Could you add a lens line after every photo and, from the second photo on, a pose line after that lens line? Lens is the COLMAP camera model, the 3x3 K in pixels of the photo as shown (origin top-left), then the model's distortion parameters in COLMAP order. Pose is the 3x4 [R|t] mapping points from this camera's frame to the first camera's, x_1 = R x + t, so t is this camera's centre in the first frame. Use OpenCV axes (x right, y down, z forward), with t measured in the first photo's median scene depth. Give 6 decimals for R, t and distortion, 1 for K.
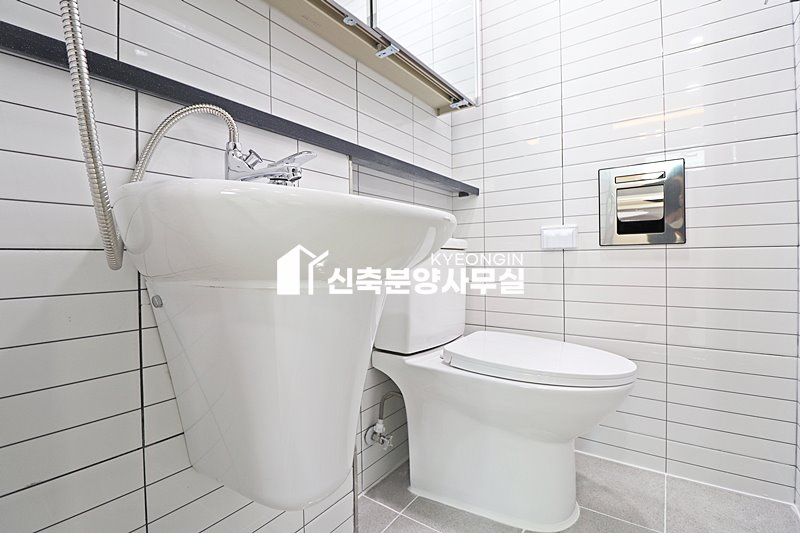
lens RADIAL K [[369.7, 0, 399.0], [0, 369.7, 259.9], [0, 0, 1]] dist [0.002209, -0.013168]
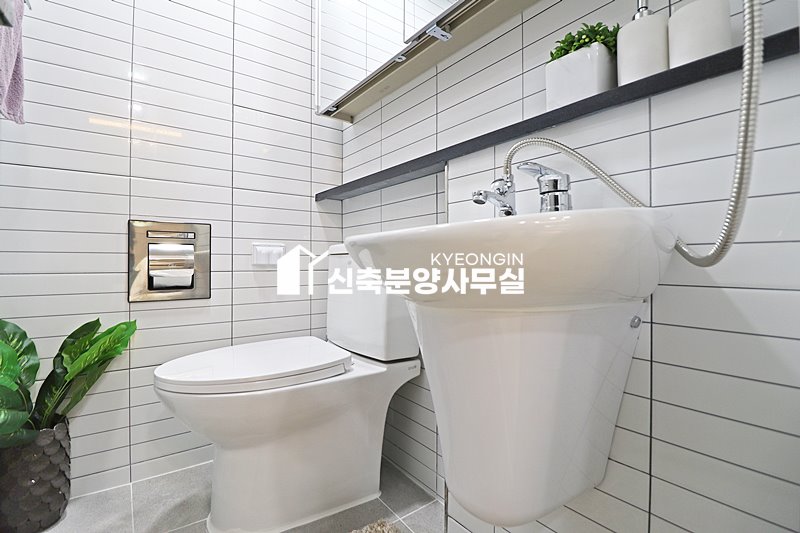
lens RADIAL K [[369.7, 0, 399.0], [0, 369.7, 259.9], [0, 0, 1]] dist [0.002209, -0.013168]
pose [[-0.309159, -0.008506, -0.950972, 0.863255], [-0.003016, 0.999964, -0.007963, 0.000008], [0.951006, 0.000406, -0.309173, 1.206842]]
